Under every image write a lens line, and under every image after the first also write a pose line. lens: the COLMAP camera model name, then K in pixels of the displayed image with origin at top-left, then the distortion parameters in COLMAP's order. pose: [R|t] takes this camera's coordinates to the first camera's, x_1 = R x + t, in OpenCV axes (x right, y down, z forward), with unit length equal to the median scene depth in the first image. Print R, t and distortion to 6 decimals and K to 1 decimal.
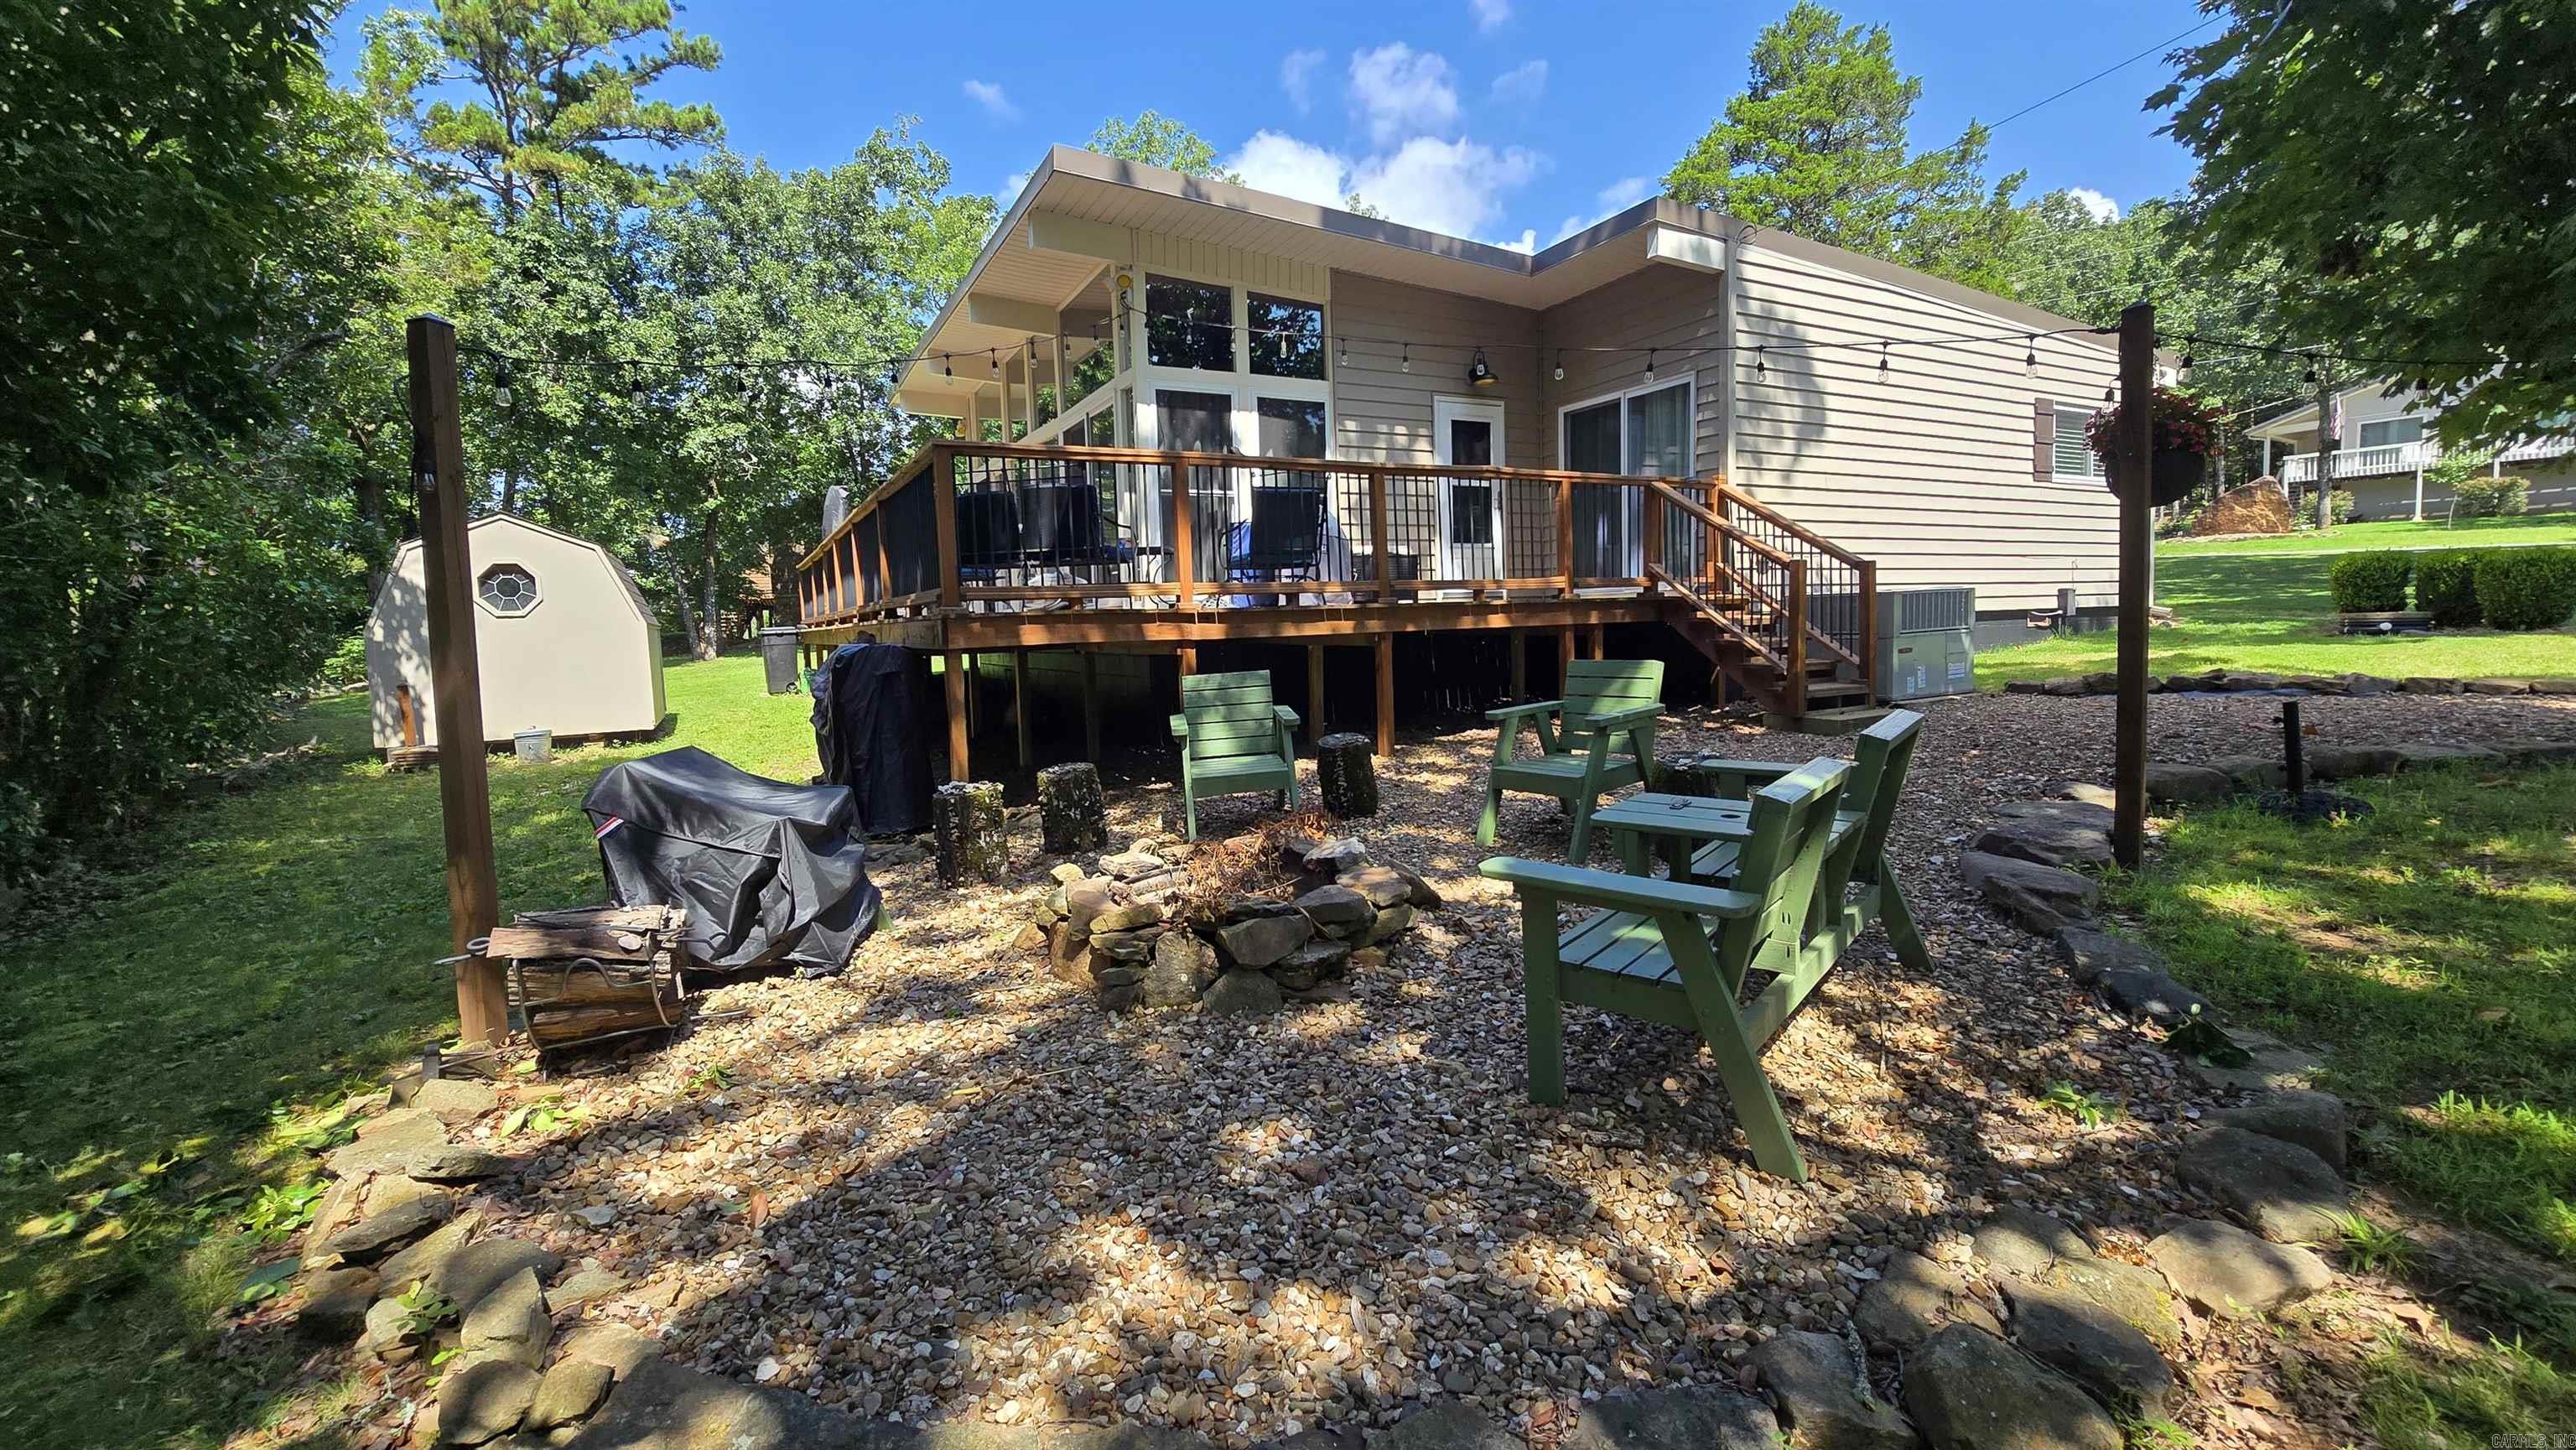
lens RADIAL K [[1055.0, 0, 1279.0], [0, 1055.0, 713.1], [0, 0, 1]] dist [0.000164, -0.001603]
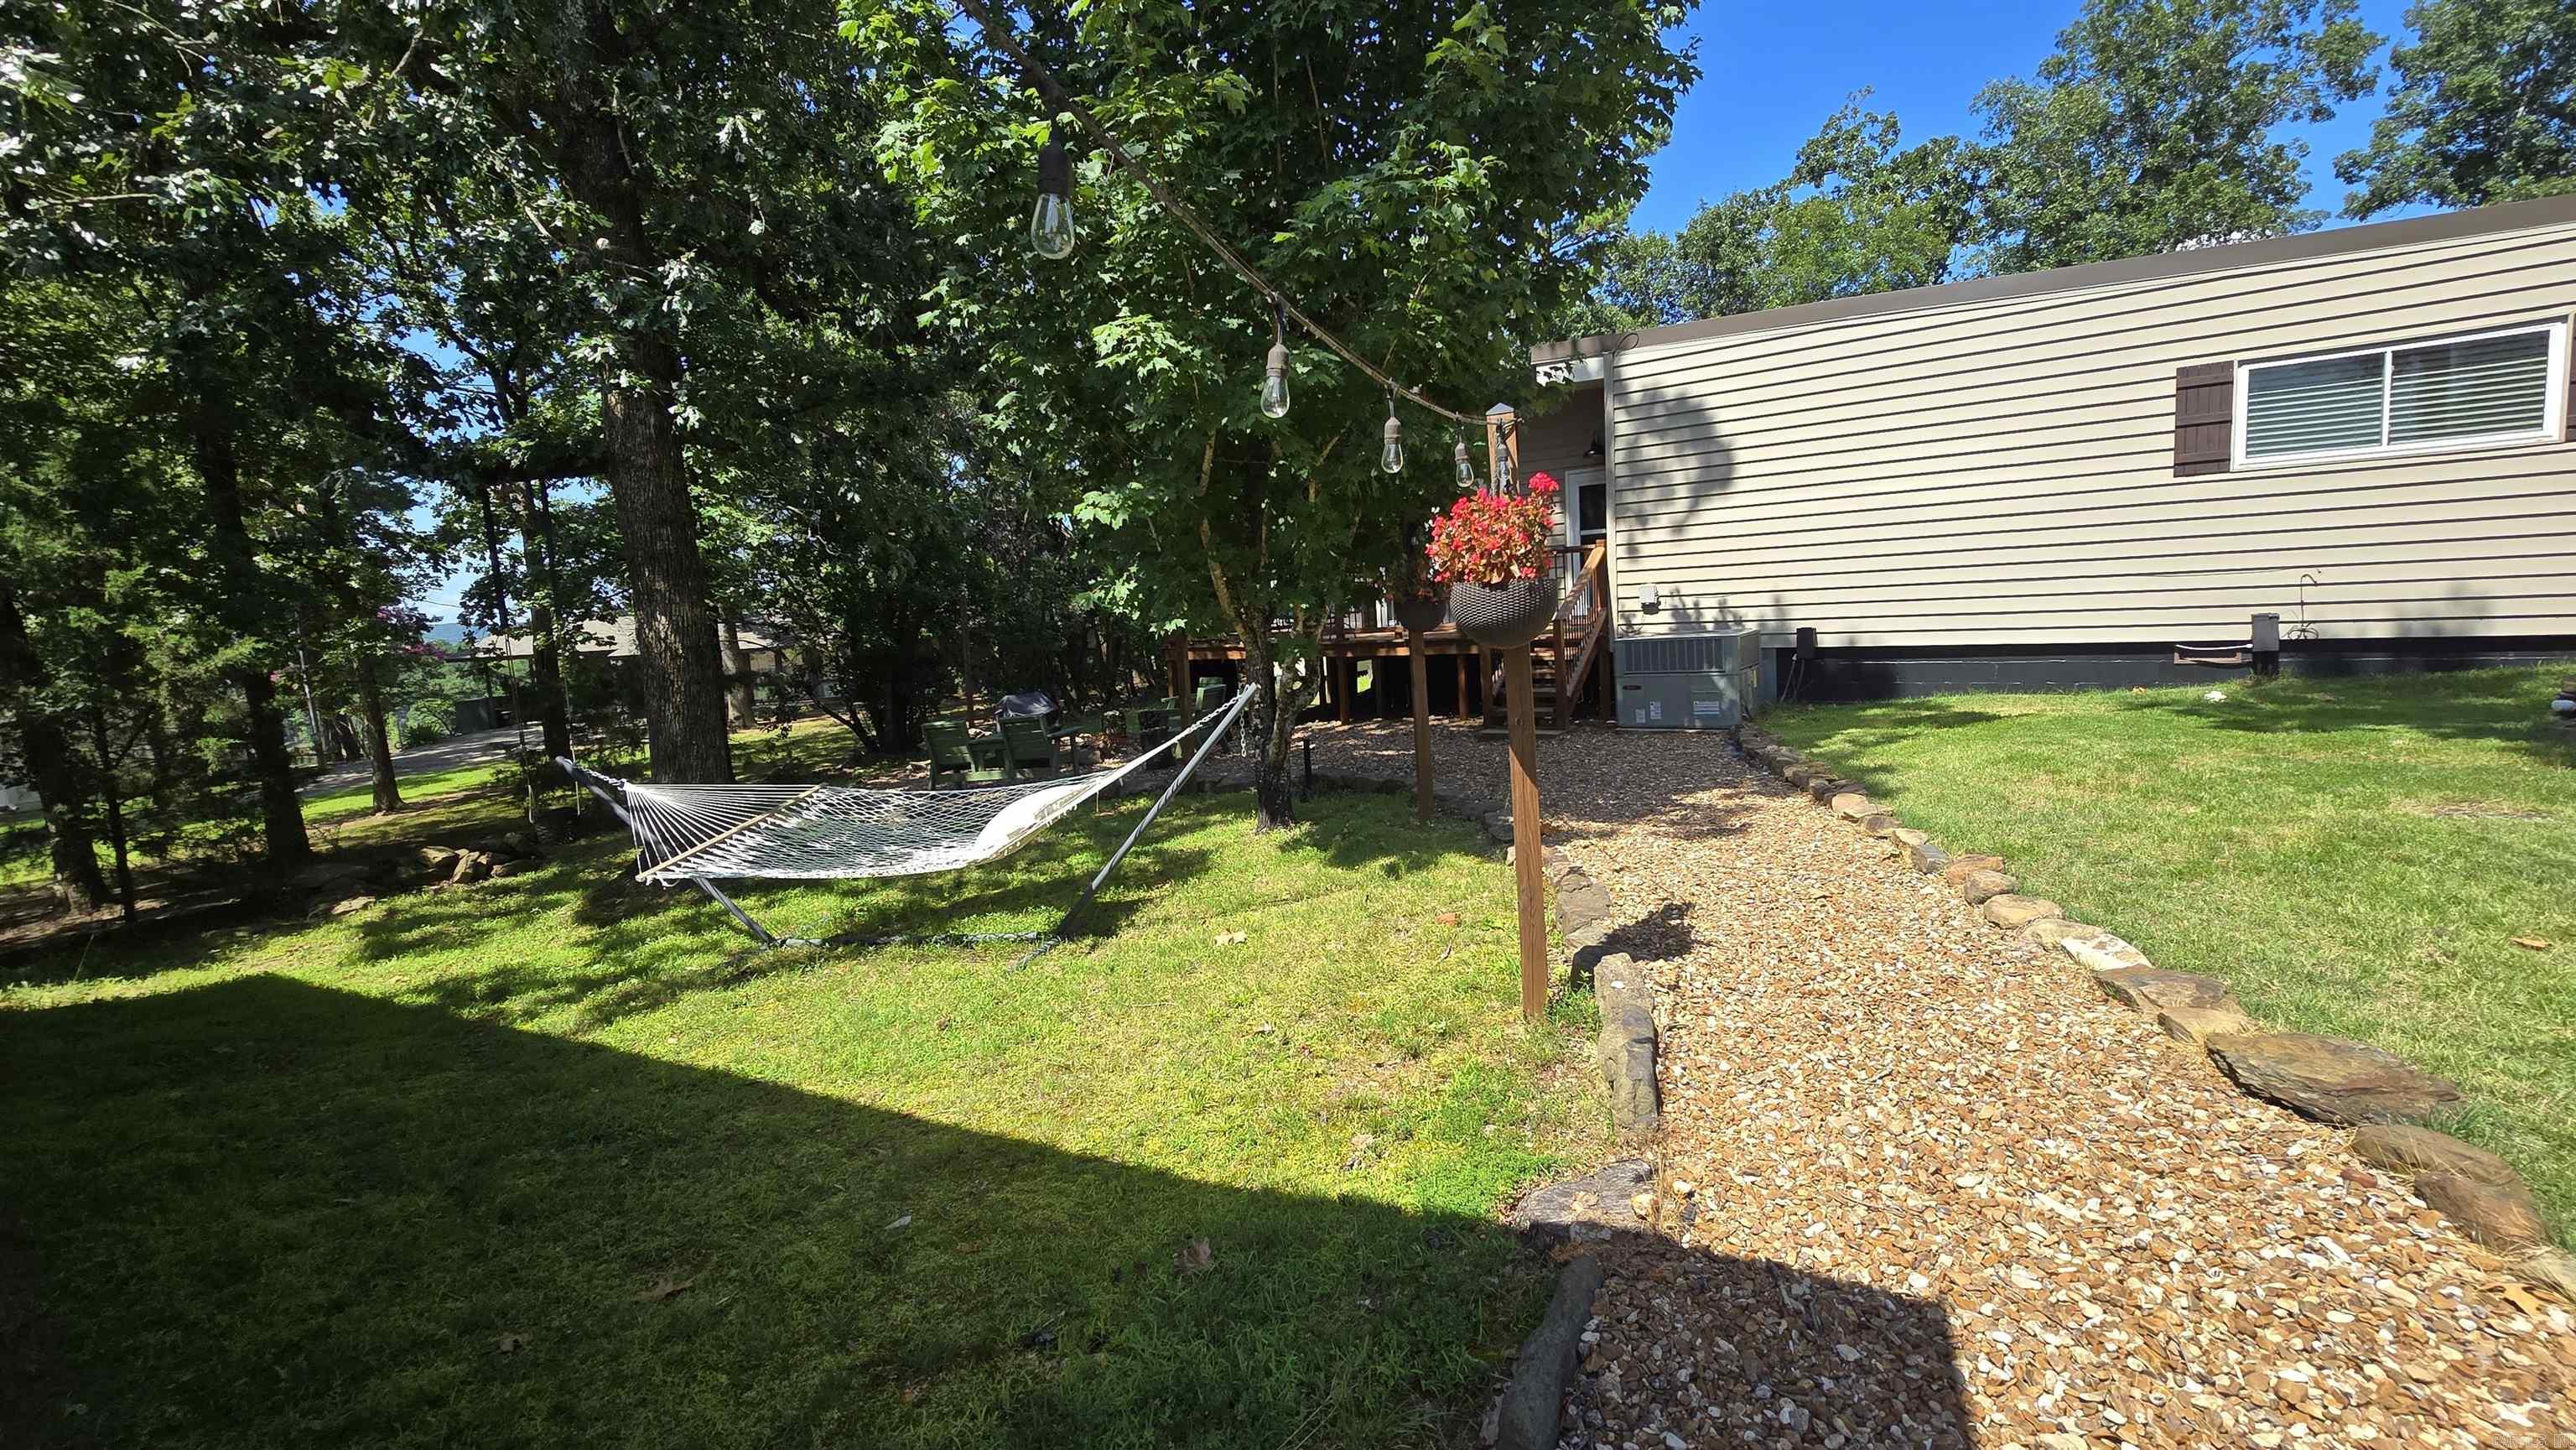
lens RADIAL K [[1055.0, 0, 1287.9], [0, 1055.0, 727.4], [0, 0, 1]] dist [0.000164, -0.001603]
pose [[0.438697, 0.110118, -0.891863, 1.375943], [-0.034264, 0.993792, 0.105849, -0.116402], [0.897982, -0.015877, 0.439747, 0.084642]]
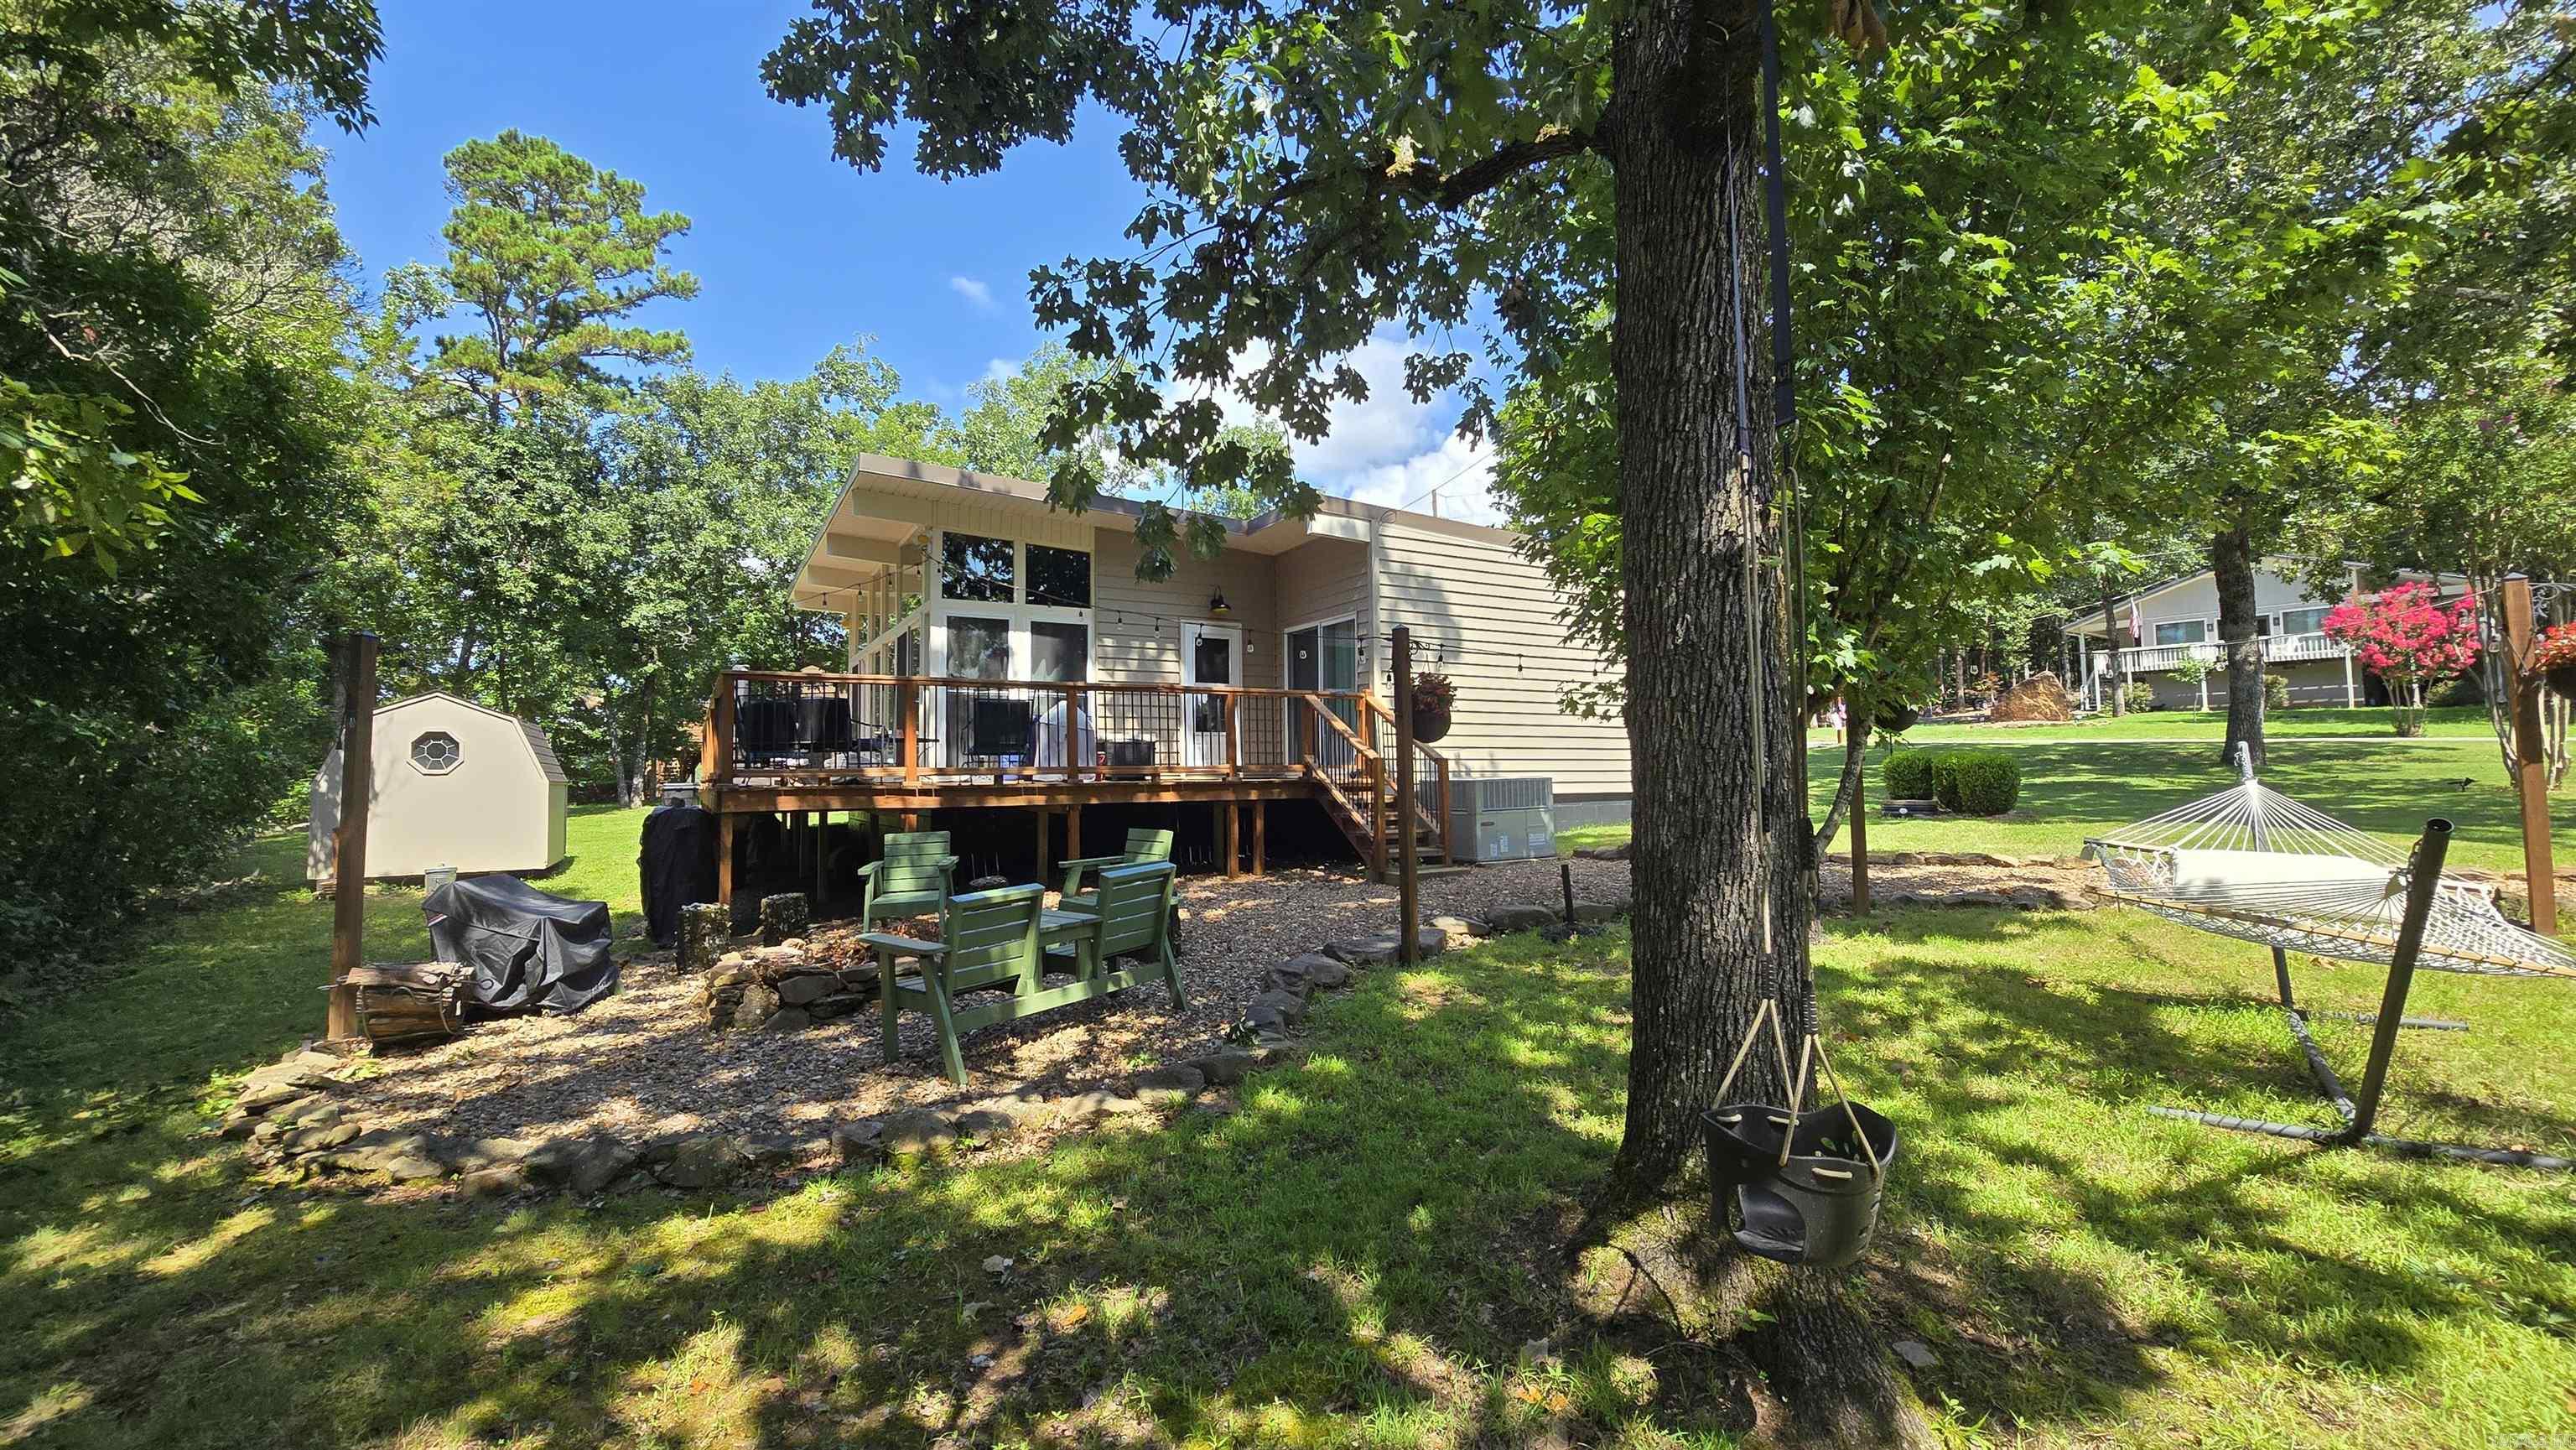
lens RADIAL K [[1055.0, 0, 1282.7], [0, 1055.0, 721.4], [0, 0, 1]] dist [0.000164, -0.001603]
pose [[0.999432, 0.021070, 0.026292, 0.267416], [-0.017229, 0.990197, -0.138613, 0.001795], [-0.028955, 0.138081, 0.989998, -0.302209]]
